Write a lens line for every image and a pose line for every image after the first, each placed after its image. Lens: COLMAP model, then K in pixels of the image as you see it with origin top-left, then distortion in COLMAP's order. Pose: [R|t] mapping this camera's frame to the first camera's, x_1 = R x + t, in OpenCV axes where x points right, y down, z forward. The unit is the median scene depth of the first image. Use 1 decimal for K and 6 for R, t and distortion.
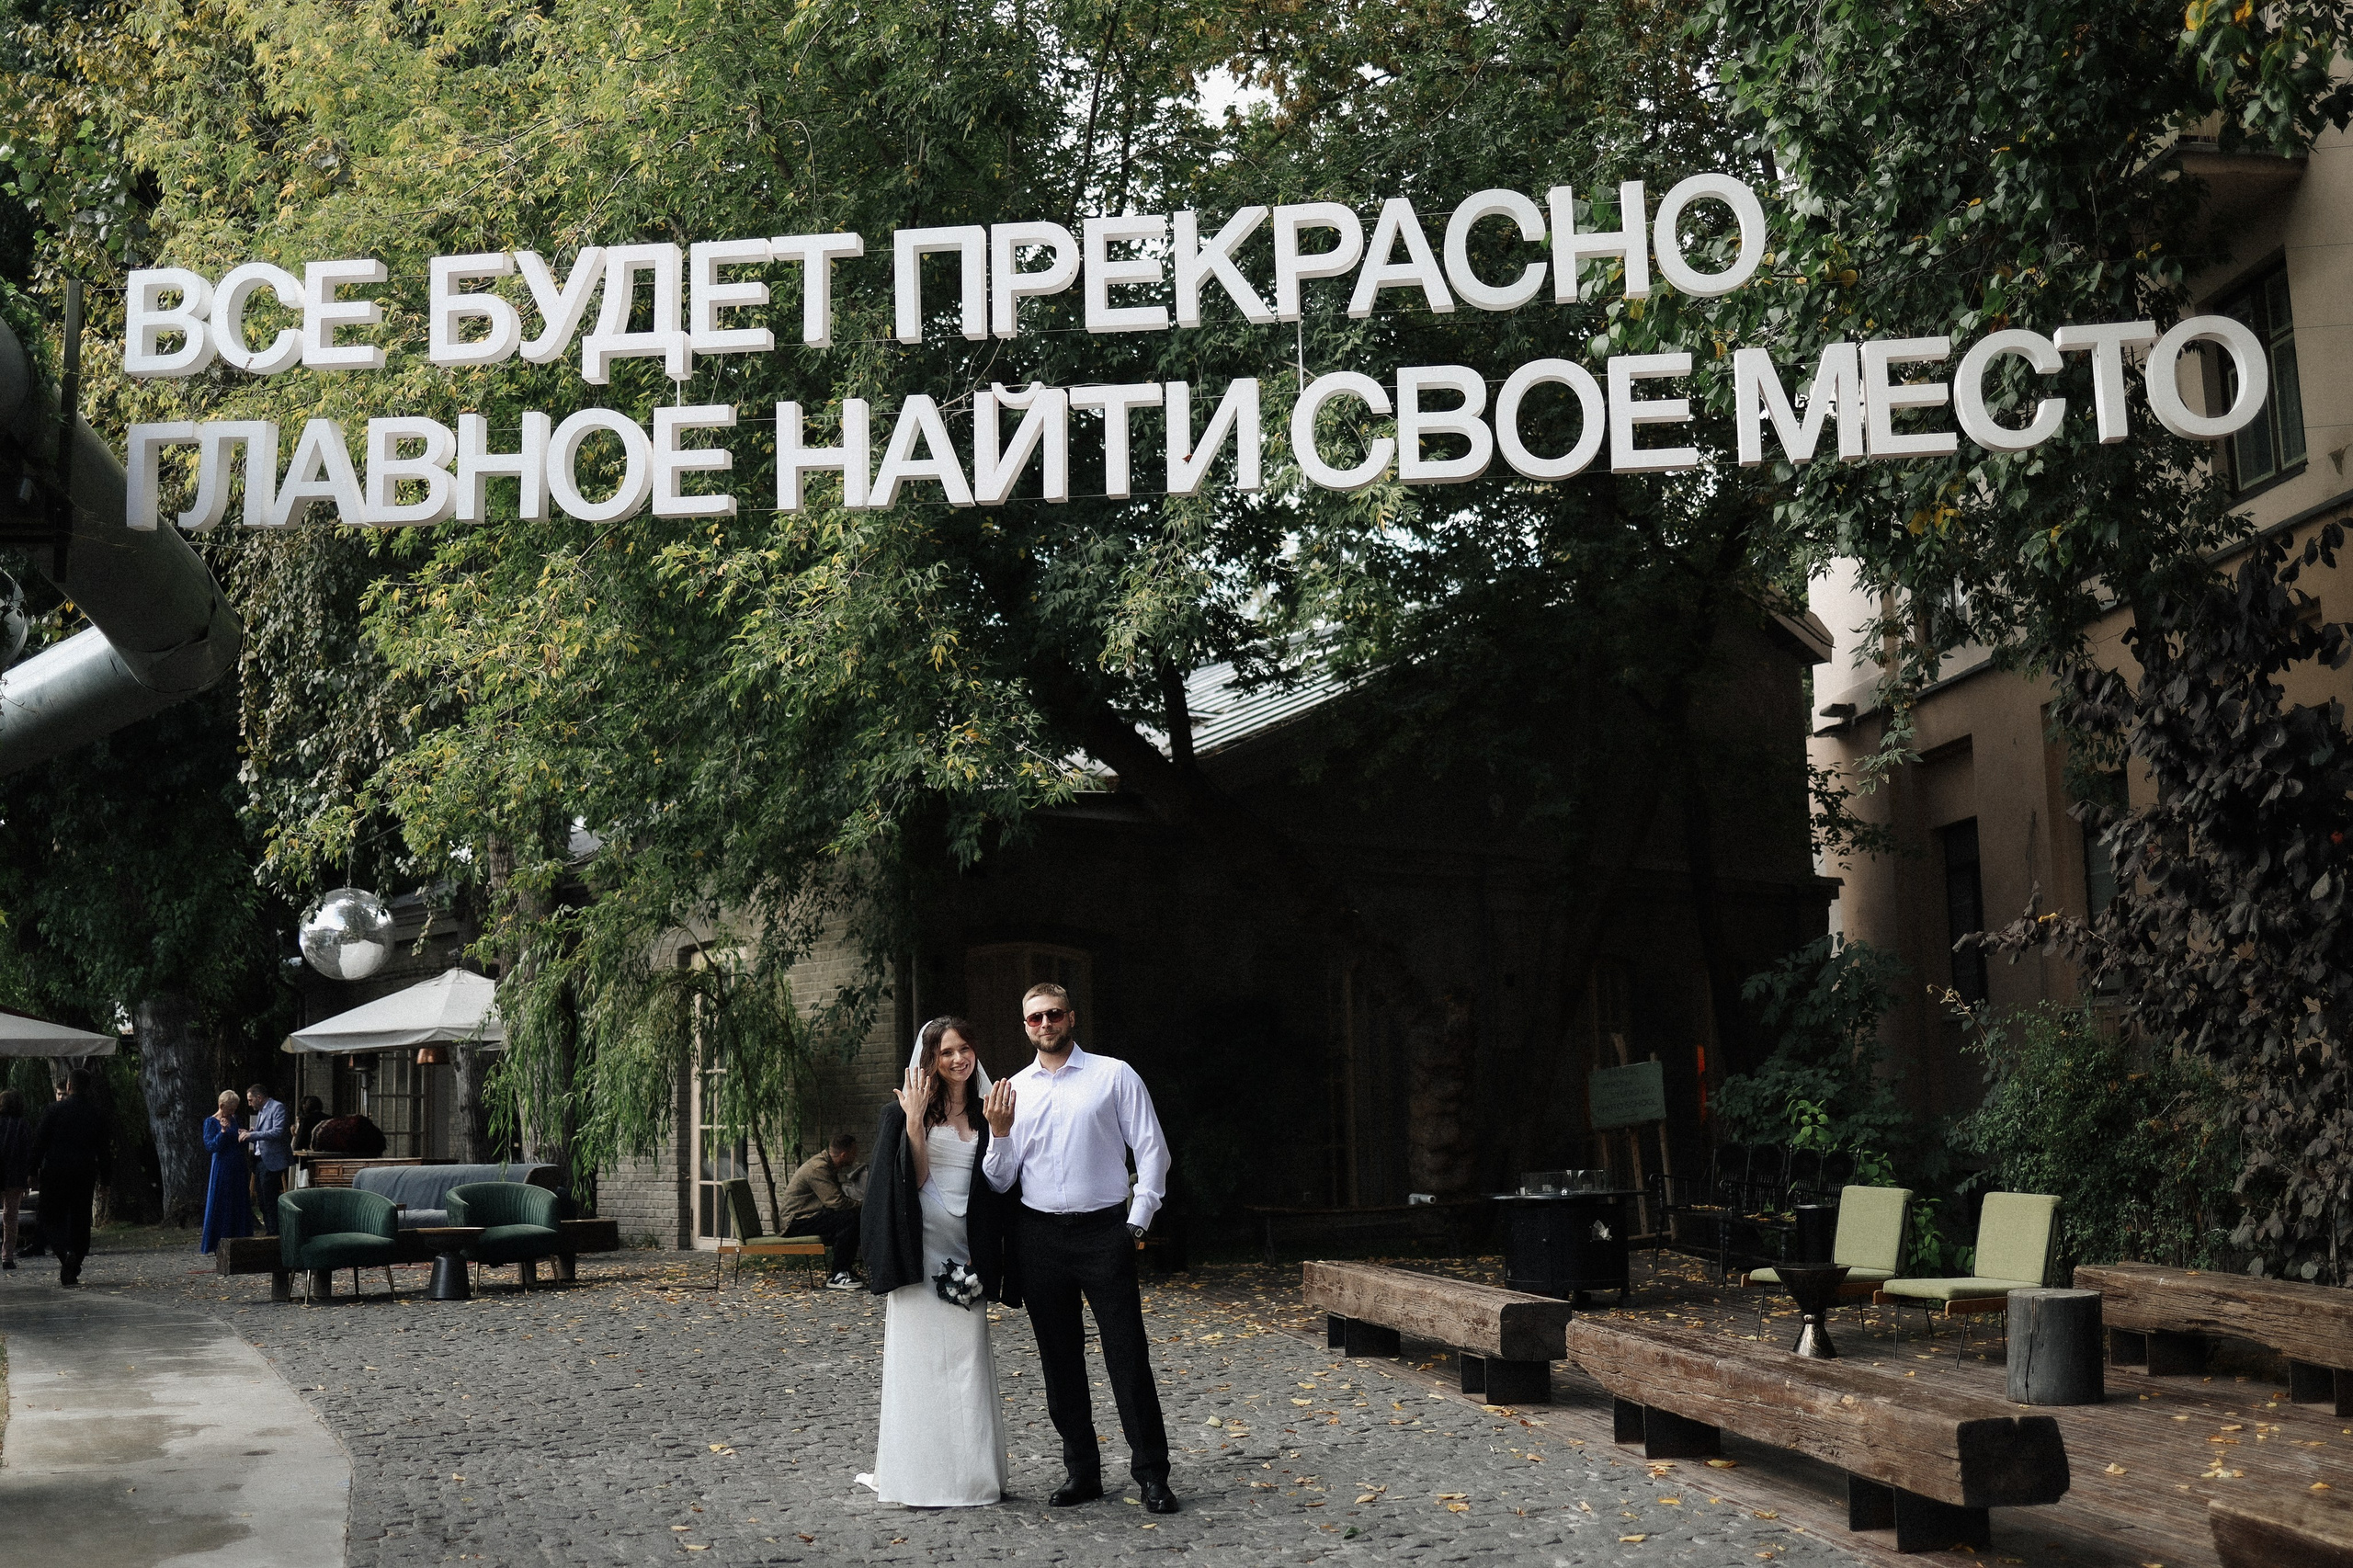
lens RADIAL K [[2257.9, 0, 1176.5], [0, 2257.9, 784.0], [0, 0, 1]] dist [-0.070190, 0.071295]
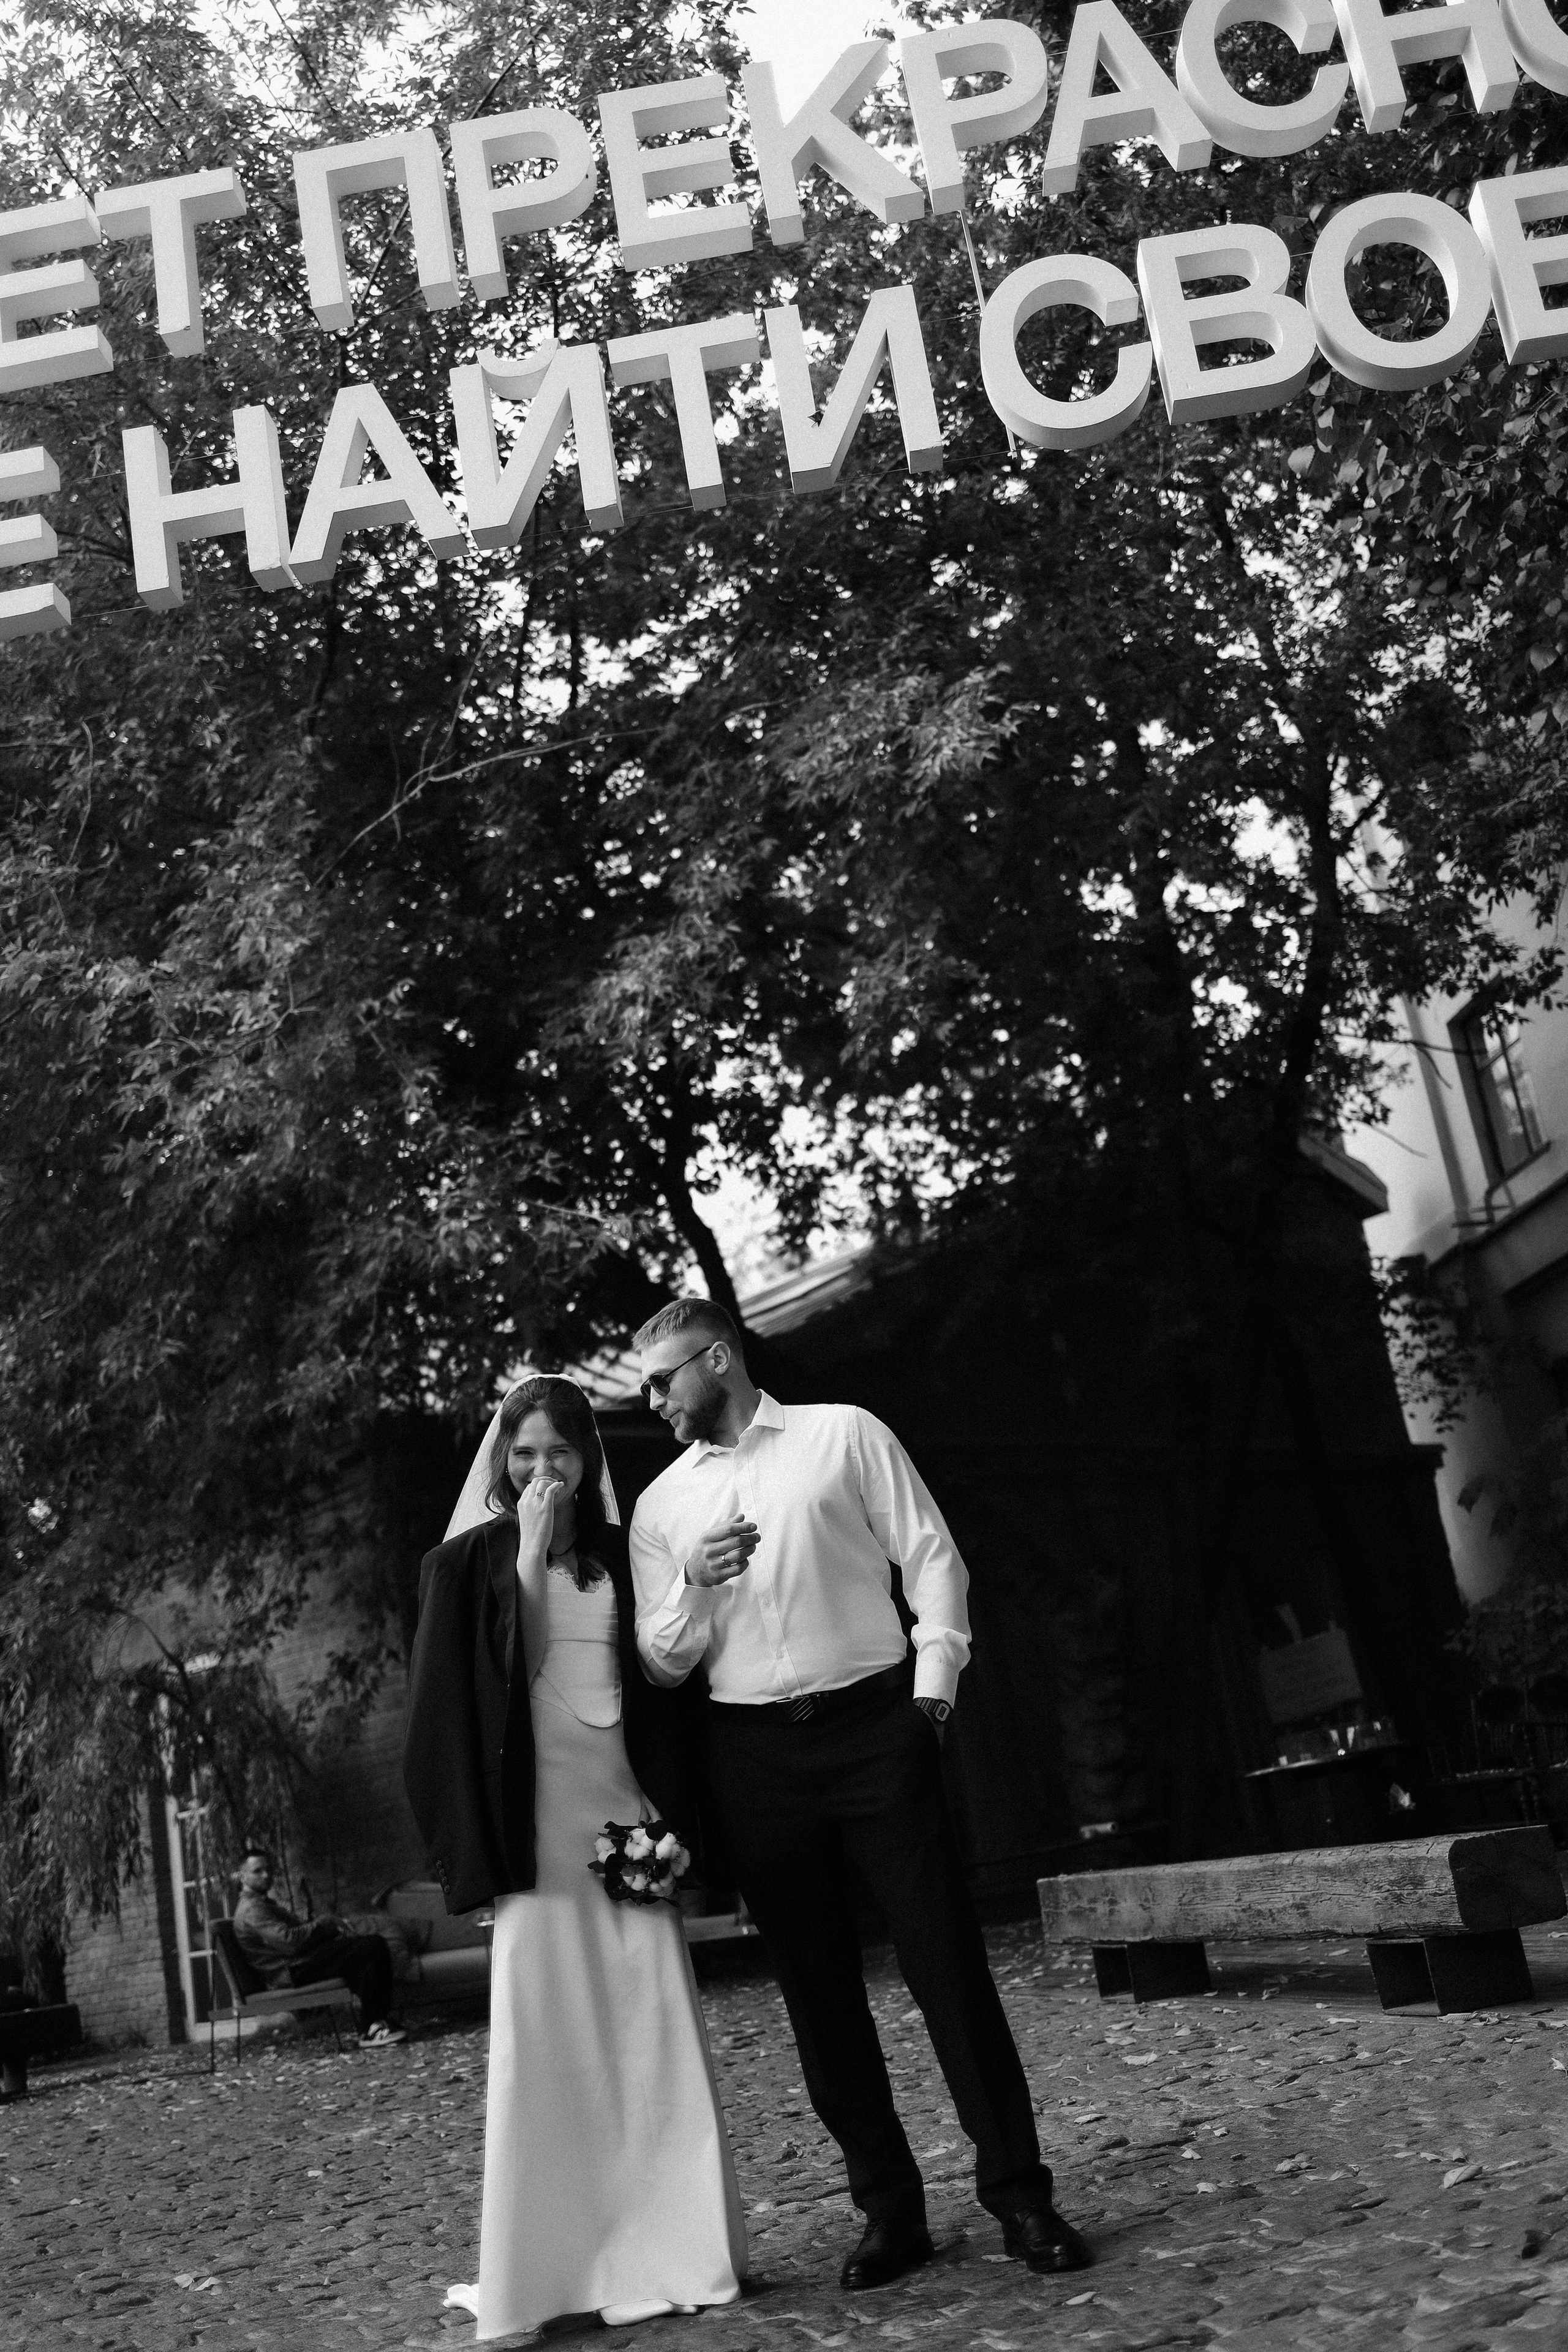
lens RADIAL K [[2256.9, 0, 784.0], [0, 2256.9, 1176.0], [0, 0, 1]] dist [-0.070190, 0.071295]
pose [[0.990066, -0.120707, 0.072103, -0.068902], [0.130240, 0.980550, -0.146829, 0.136060], [-0.052977, 0.154761, 0.986531, 0.430241]]
